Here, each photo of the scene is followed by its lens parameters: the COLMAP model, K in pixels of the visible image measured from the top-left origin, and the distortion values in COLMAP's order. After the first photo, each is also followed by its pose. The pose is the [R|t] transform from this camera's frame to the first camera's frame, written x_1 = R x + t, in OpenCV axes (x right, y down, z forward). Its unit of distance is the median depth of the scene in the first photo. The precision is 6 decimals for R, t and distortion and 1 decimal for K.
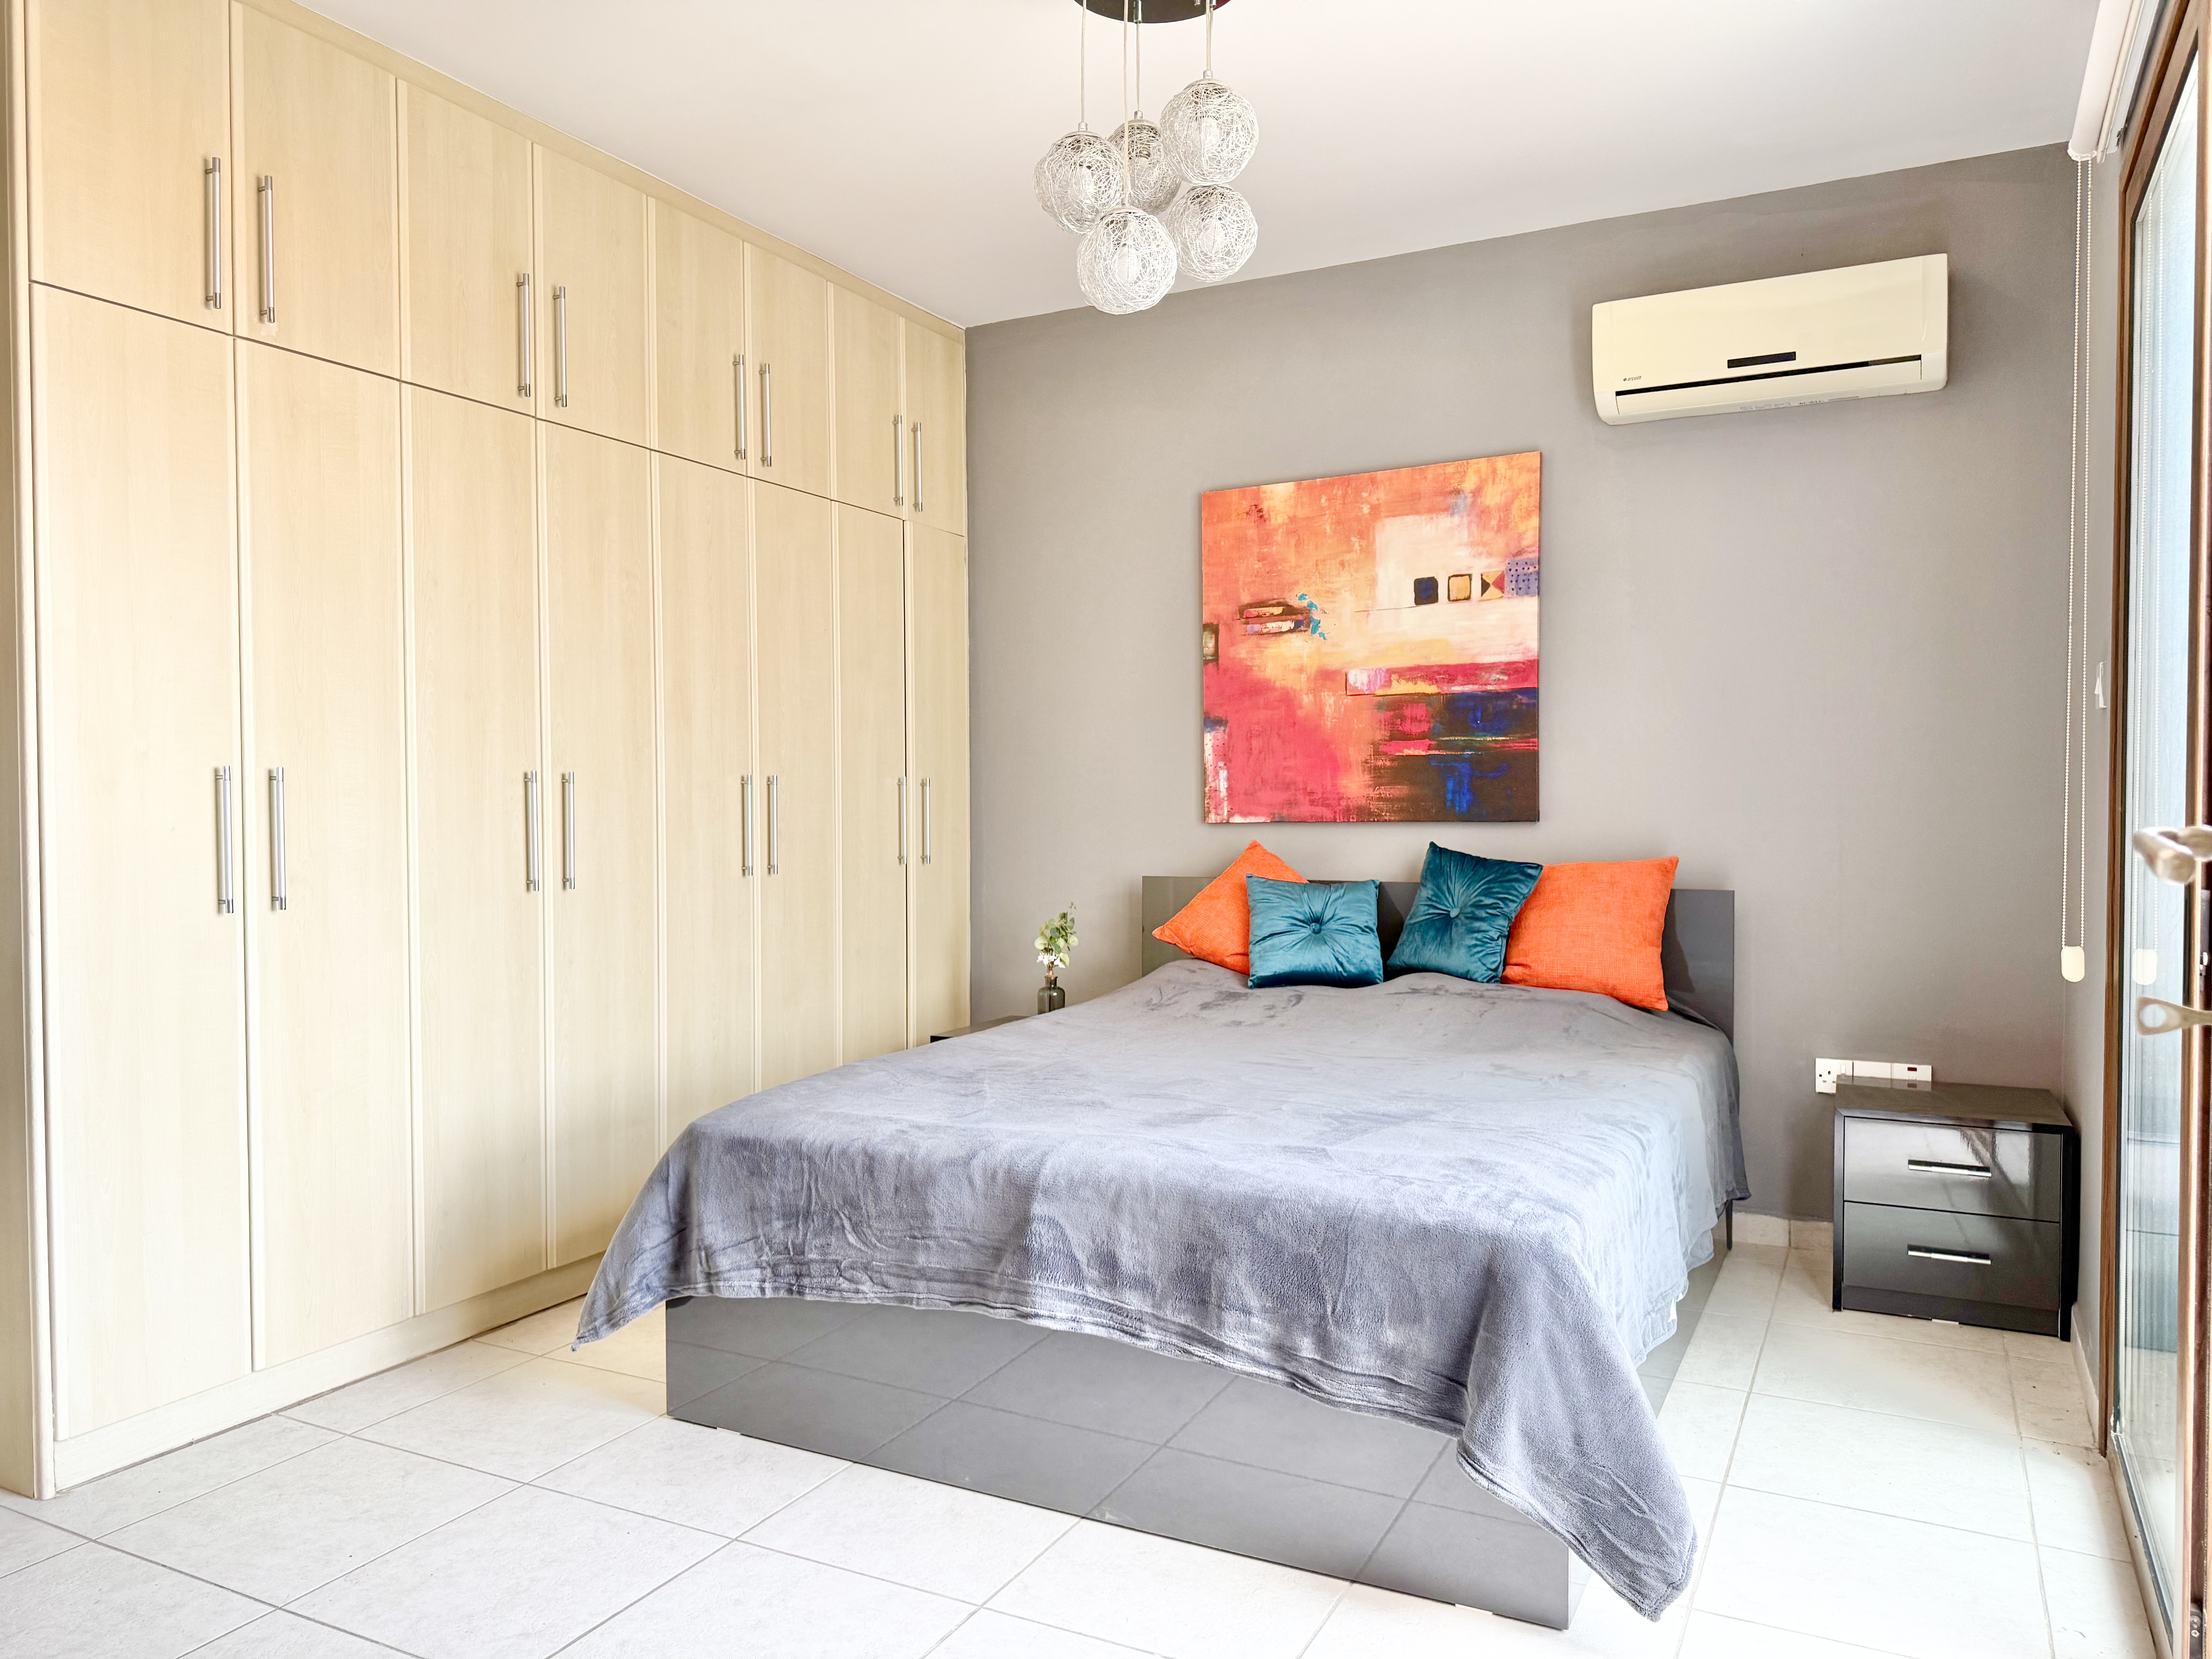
lens RADIAL K [[1541.6, 0, 1103.1], [0, 1541.6, 830.8], [0, 0, 1]] dist [0.027144, -0.018284]
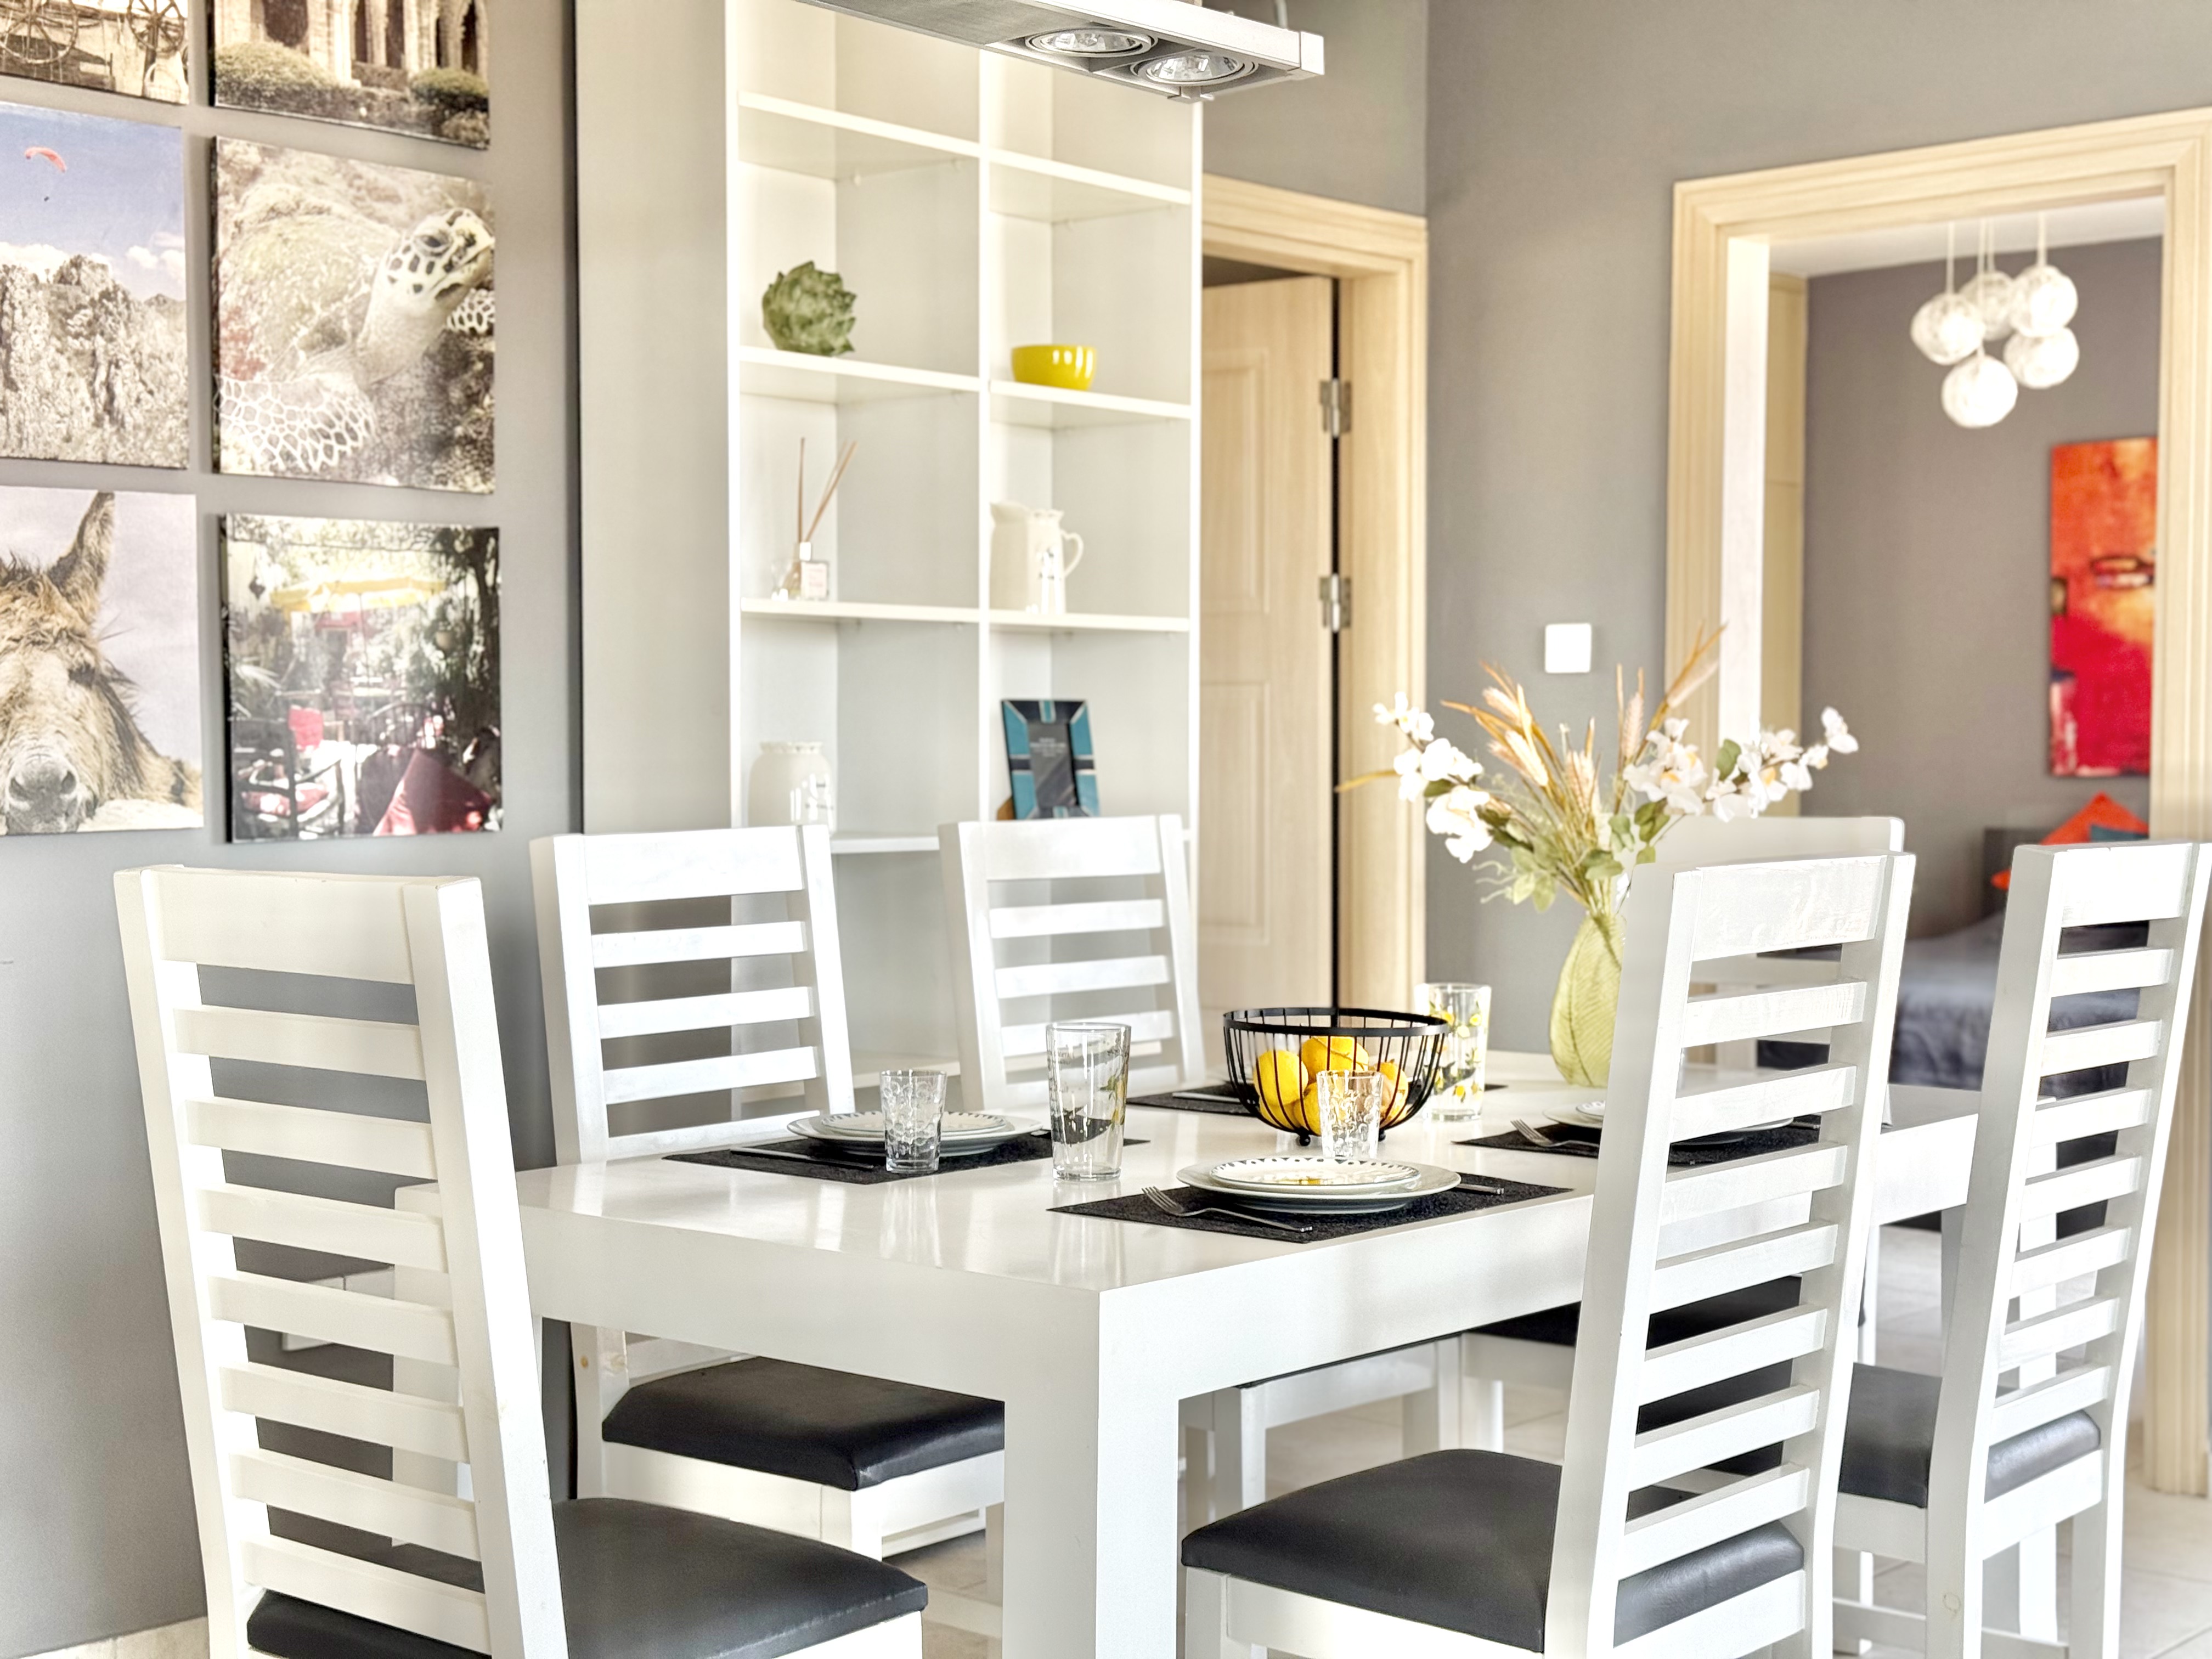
lens RADIAL K [[3129.2, 0, 1092.4], [0, 3129.2, 829.1], [0, 0, 1]] dist [0.112577, 0.000000]
pose [[0.968148, 0.013454, -0.250017, -0.023102], [-0.010109, 0.999841, 0.014658, 0.006337], [0.250174, -0.011664, 0.968131, -1.169846]]
